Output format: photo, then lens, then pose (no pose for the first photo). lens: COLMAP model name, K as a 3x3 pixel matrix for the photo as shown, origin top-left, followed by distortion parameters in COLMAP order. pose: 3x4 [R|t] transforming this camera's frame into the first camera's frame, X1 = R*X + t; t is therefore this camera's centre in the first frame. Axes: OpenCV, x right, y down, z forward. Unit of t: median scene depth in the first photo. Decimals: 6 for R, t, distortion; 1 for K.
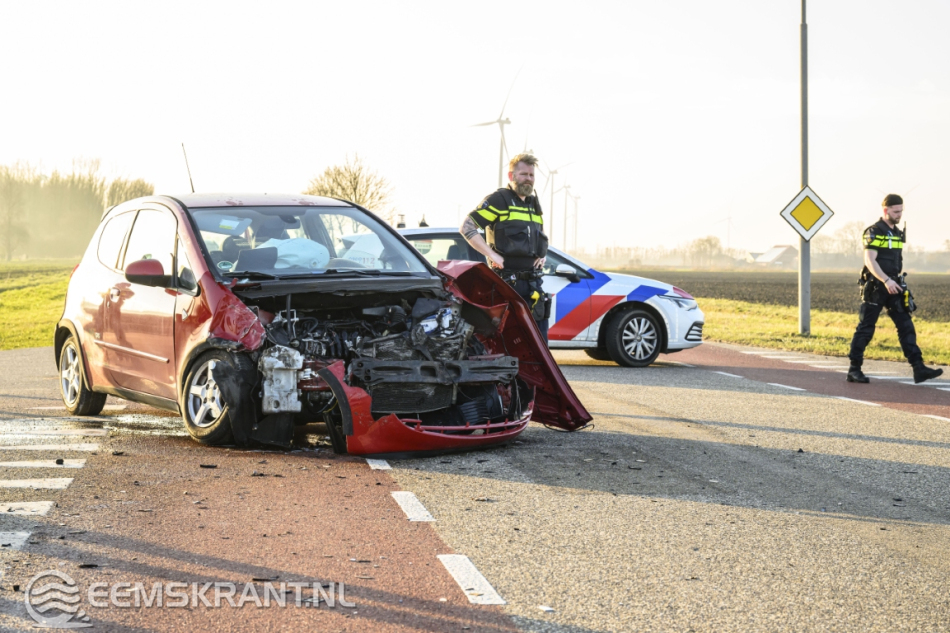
lens RADIAL K [[1805.8, 0, 475.5], [0, 1805.8, 316.1], [0, 0, 1]] dist [-0.058760, 0.000000]
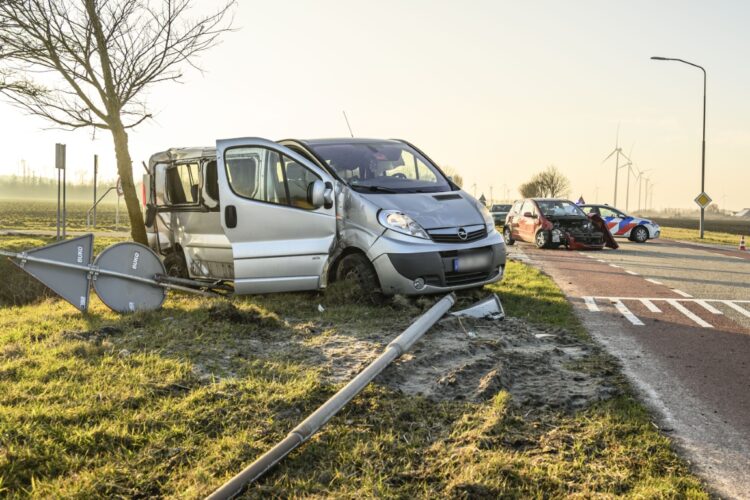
lens RADIAL K [[855.2, 0, 379.6], [0, 855.2, 252.4], [0, 0, 1]] dist [-0.112748, 0.000000]
pose [[0.966288, 0.025255, -0.256224, 0.025112], [-0.020804, 0.999582, 0.020068, 0.037277], [0.256623, -0.014061, 0.966409, -1.247941]]
